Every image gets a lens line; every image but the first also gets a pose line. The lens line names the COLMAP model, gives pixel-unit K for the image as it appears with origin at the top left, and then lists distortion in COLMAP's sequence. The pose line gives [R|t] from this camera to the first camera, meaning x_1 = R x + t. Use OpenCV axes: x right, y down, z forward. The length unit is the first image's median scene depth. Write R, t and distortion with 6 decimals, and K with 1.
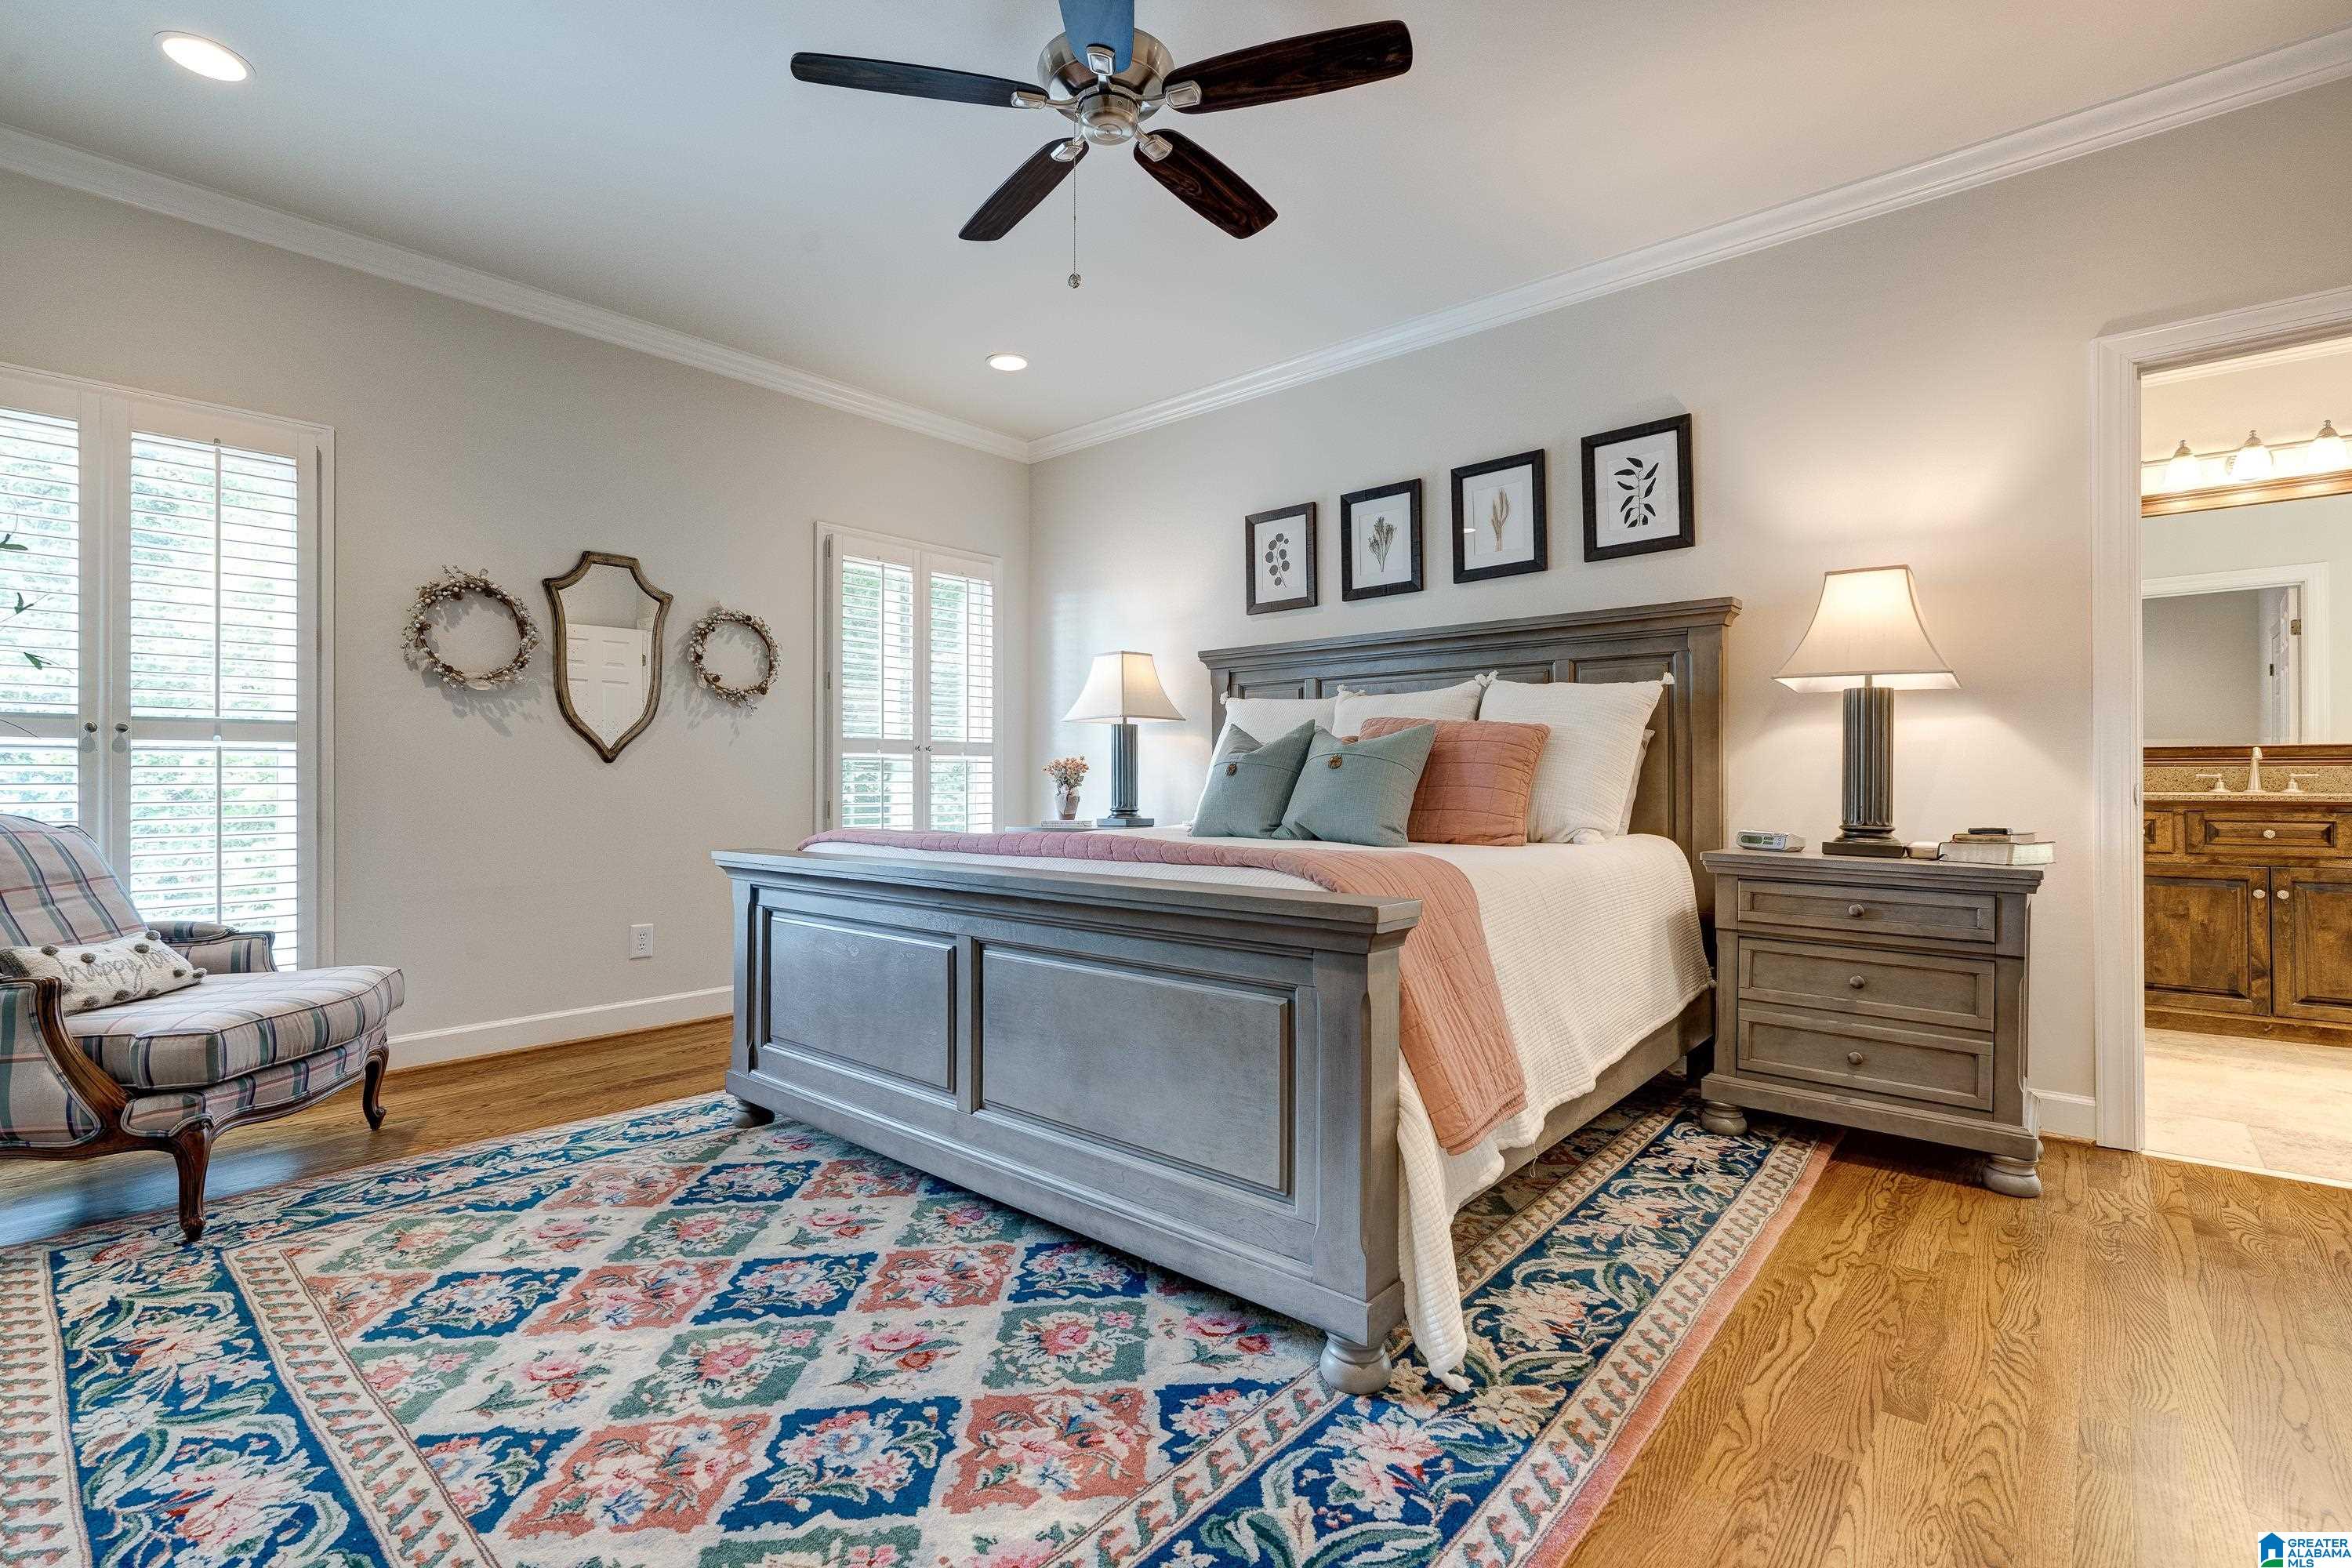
lens RADIAL K [[1064.6, 0, 1160.9], [0, 1064.6, 783.5], [0, 0, 1]] dist [-0.009927, 0.000601]
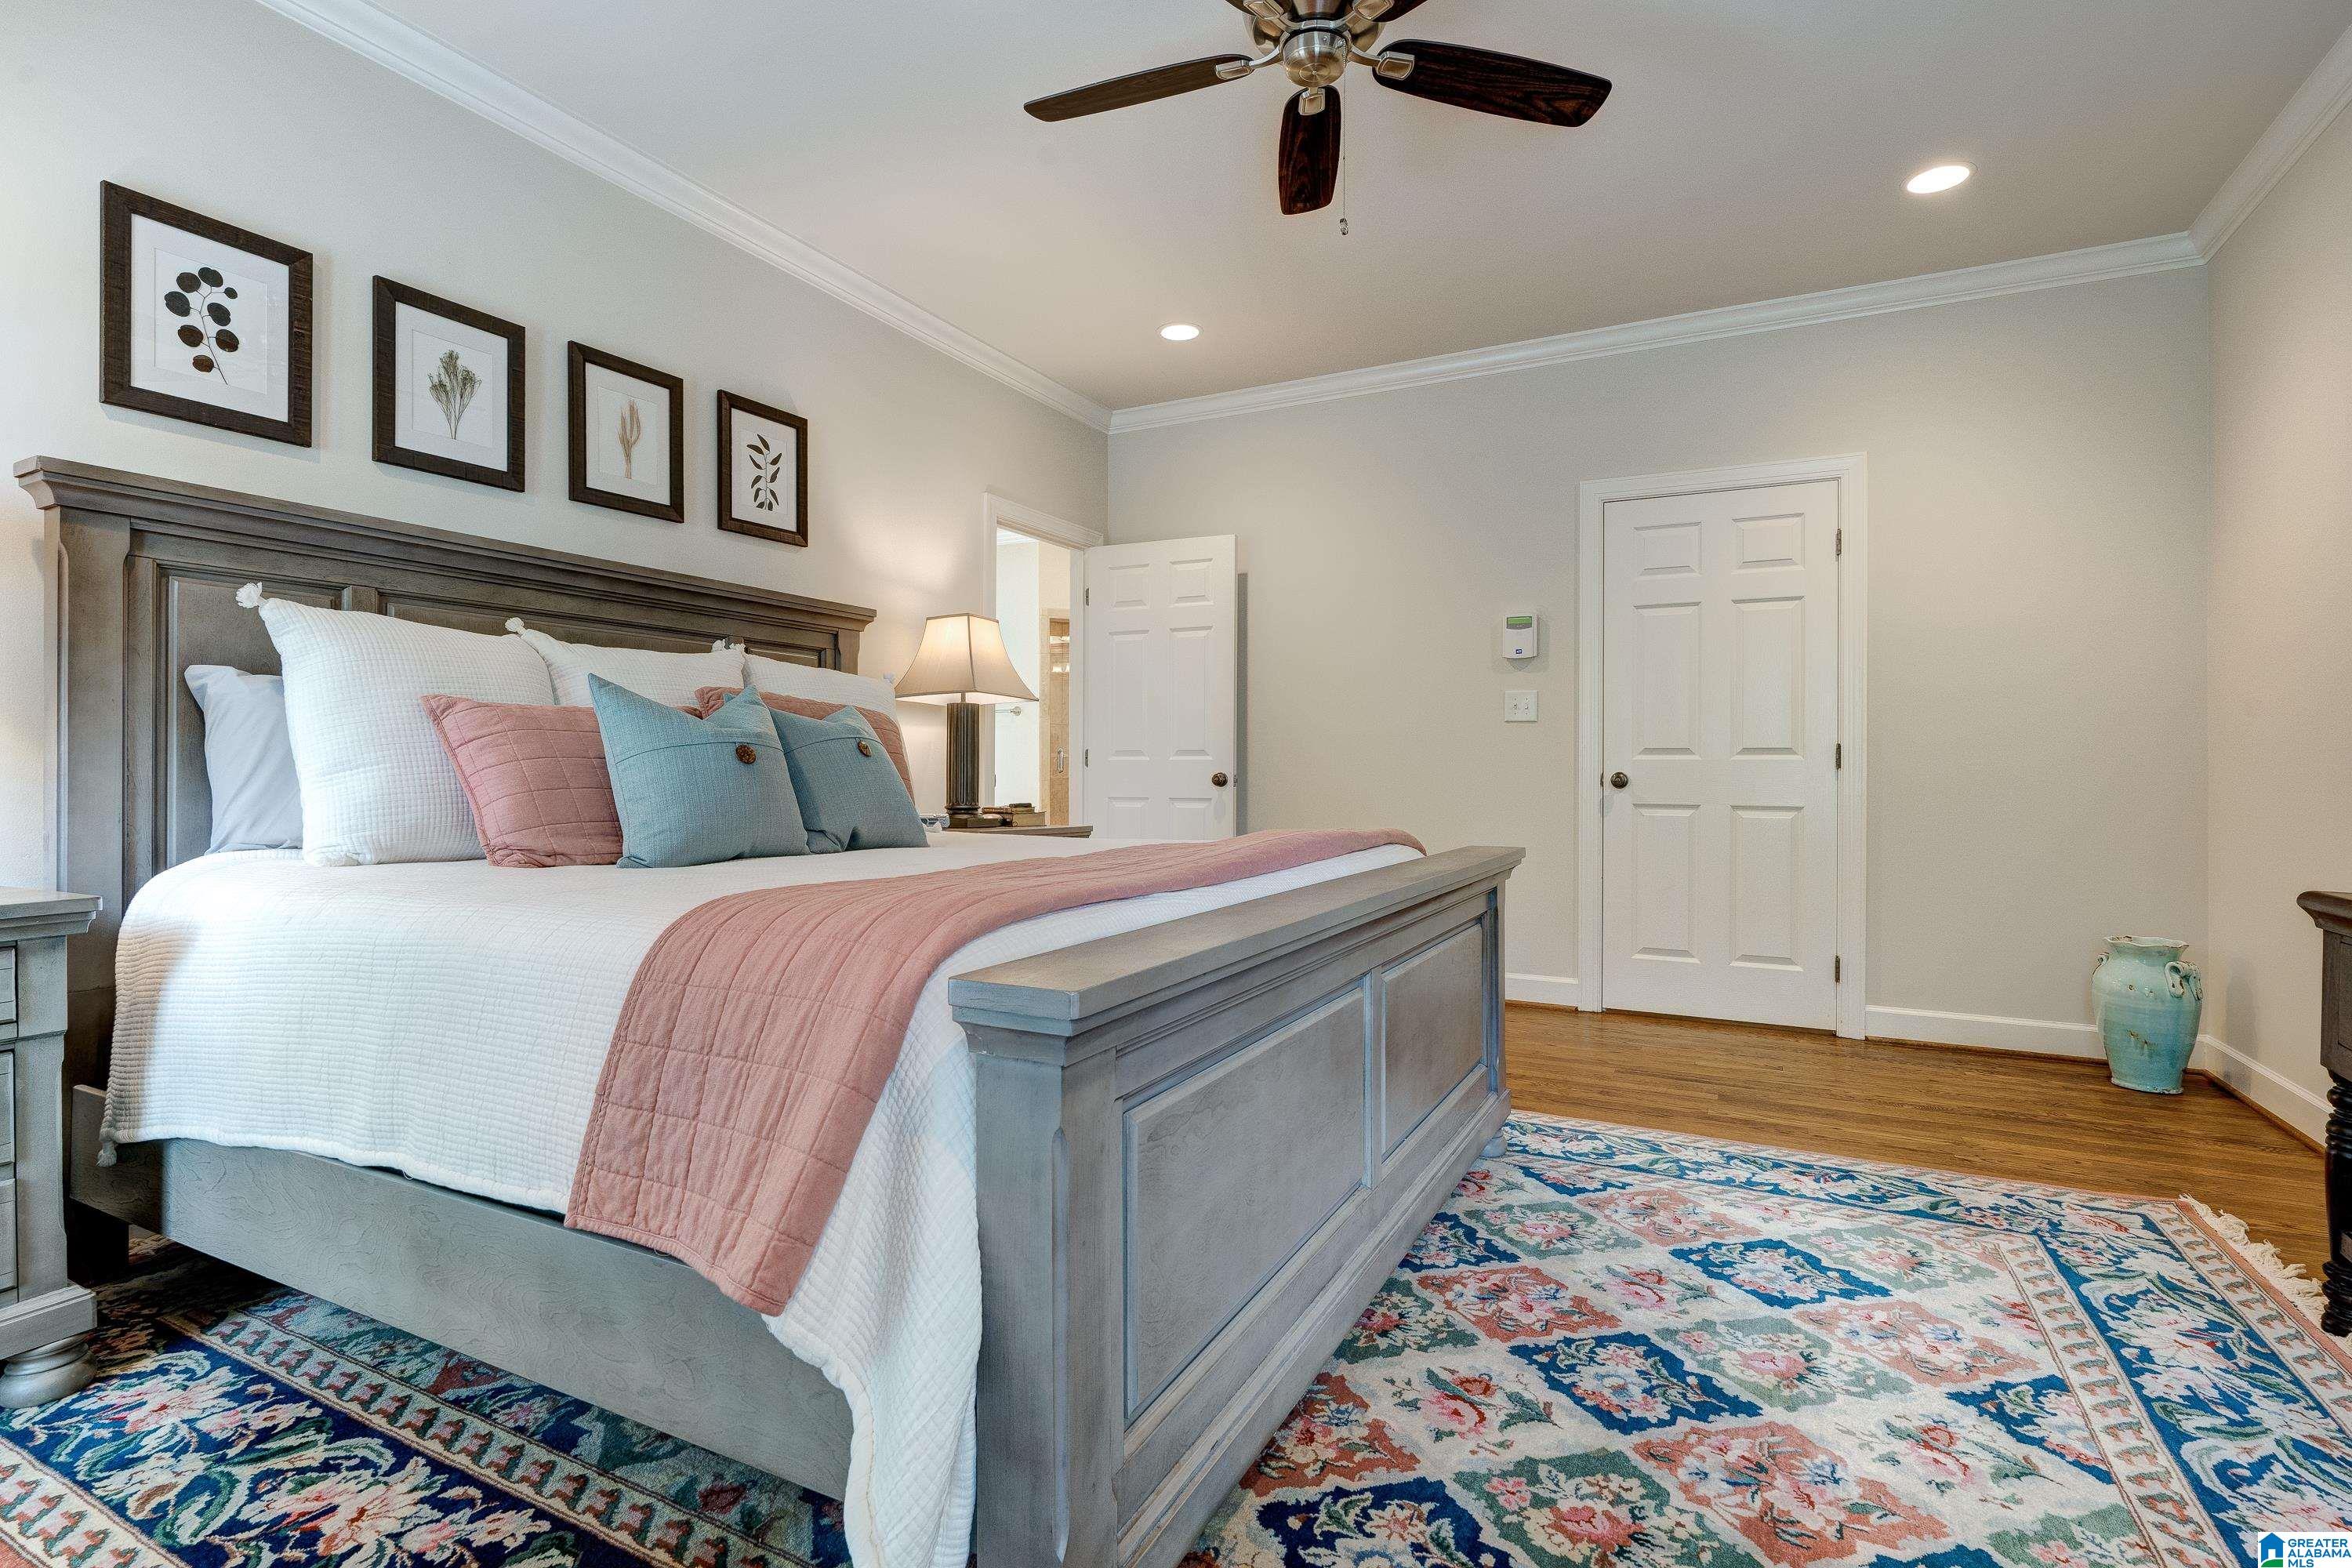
lens RADIAL K [[1130.6, 0, 1159.5], [0, 1130.6, 772.8], [0, 0, 1]] dist [-0.003315, 0.000534]
pose [[-0.235949, -0.001845, 0.971764, -1.122261], [-0.001515, 0.999998, 0.001531, -0.006629], [-0.971764, -0.001111, -0.235951, 1.564104]]
